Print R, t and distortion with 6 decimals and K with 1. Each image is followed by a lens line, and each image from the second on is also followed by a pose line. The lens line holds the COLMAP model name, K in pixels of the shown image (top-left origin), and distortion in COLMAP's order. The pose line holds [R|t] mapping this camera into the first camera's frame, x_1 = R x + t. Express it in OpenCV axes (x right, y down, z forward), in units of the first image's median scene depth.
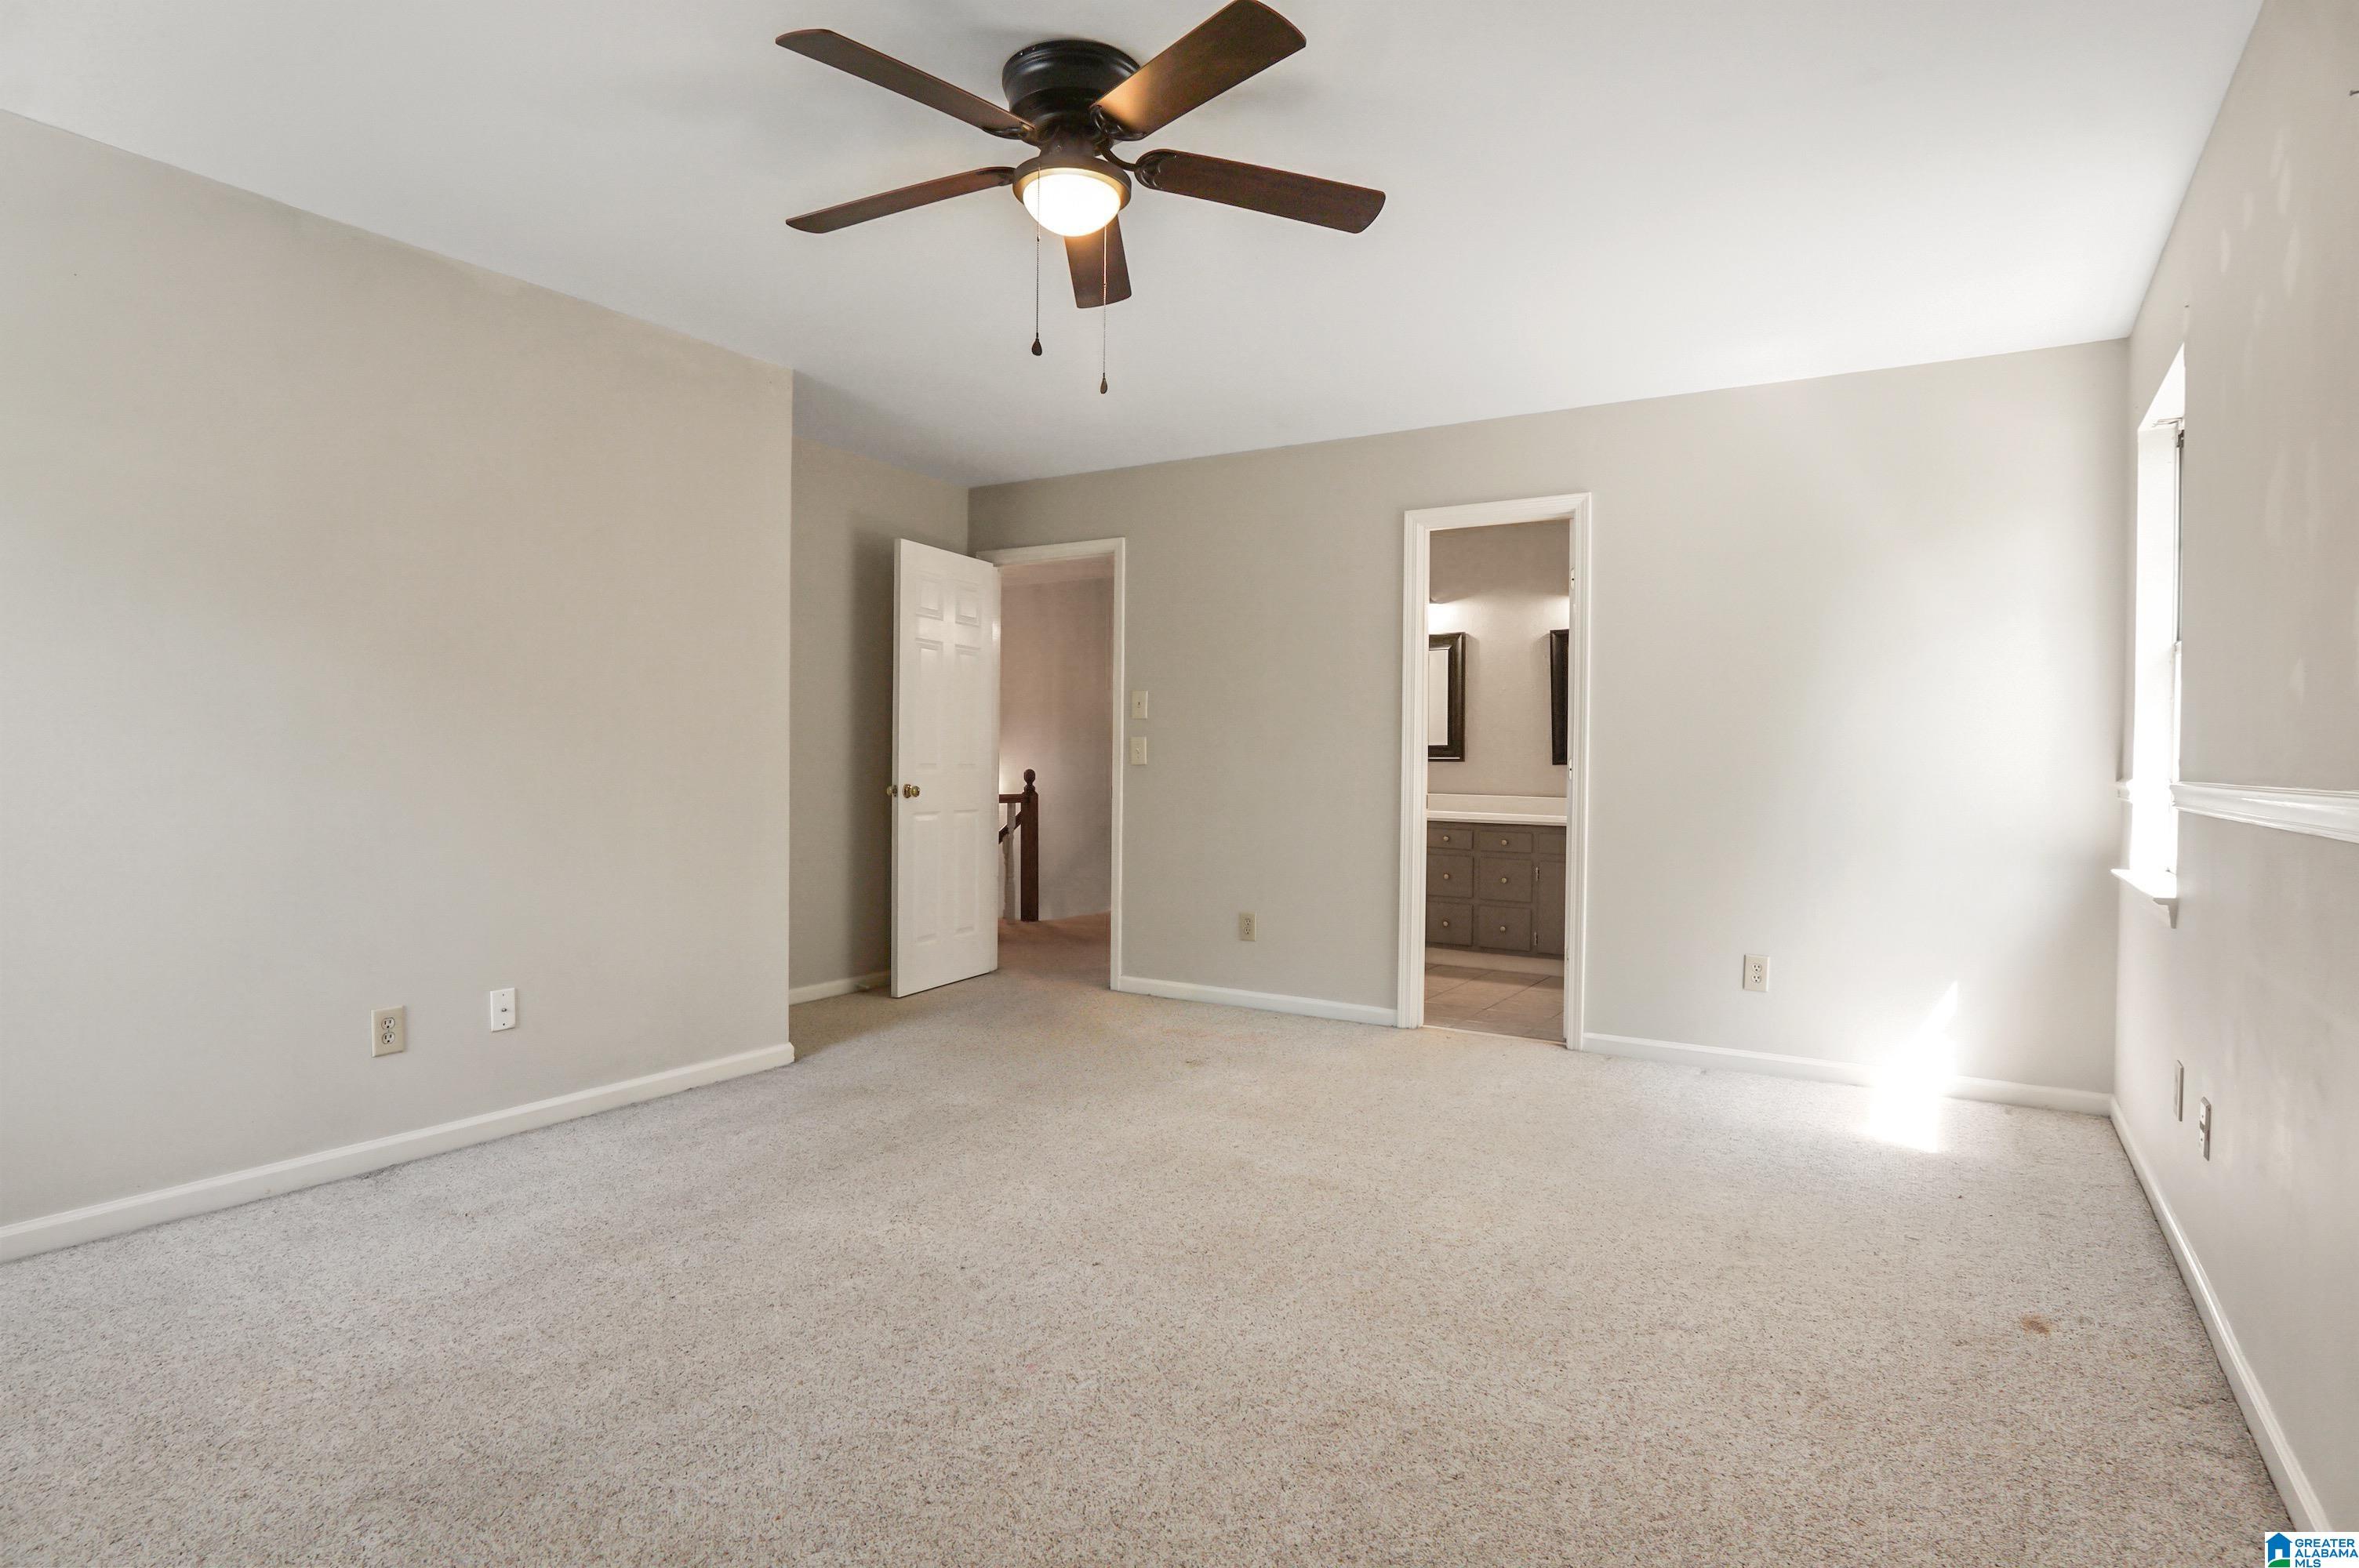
lens RADIAL K [[1262.5, 0, 1182.6], [0, 1262.5, 783.3], [0, 0, 1]] dist [-0.028454, 0.006833]
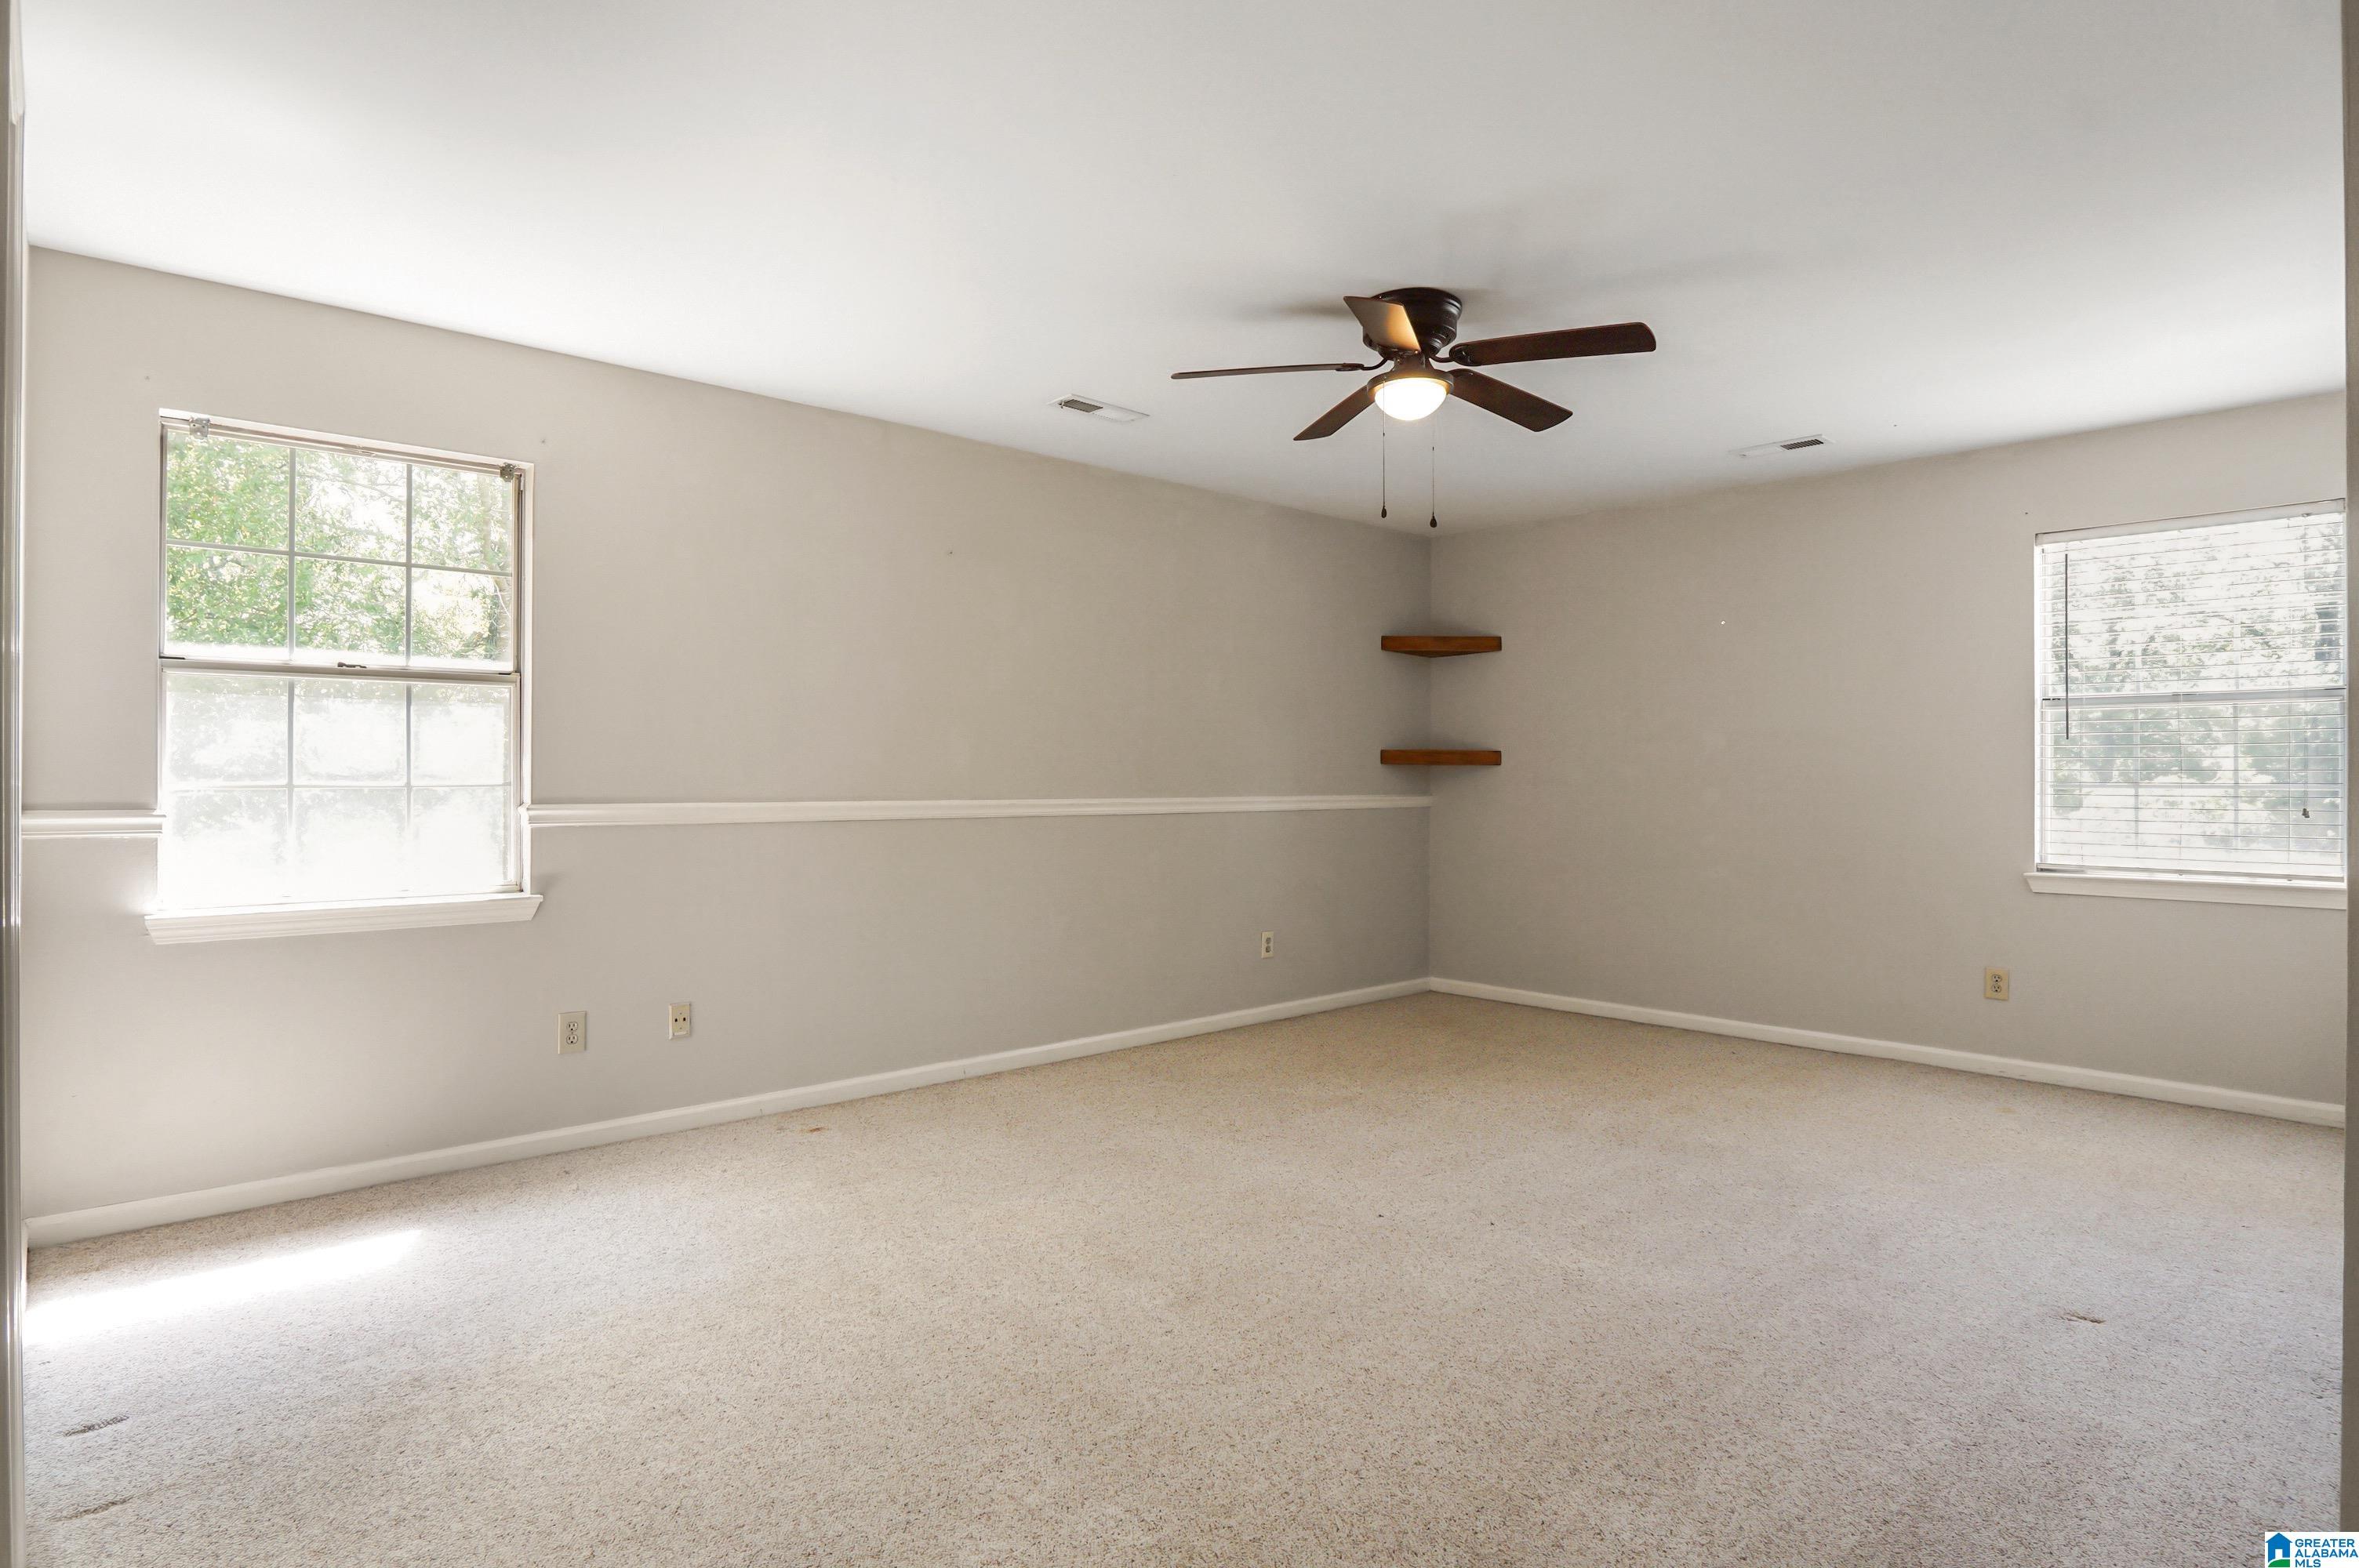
lens RADIAL K [[1262.5, 0, 1180.4], [0, 1262.5, 781.2], [0, 0, 1]] dist [-0.028454, 0.006833]
pose [[-0.962940, -0.012451, 0.269427, -0.187636], [-0.007927, 0.999809, 0.017874, -0.052372], [-0.269598, 0.015076, -0.962855, 2.031316]]
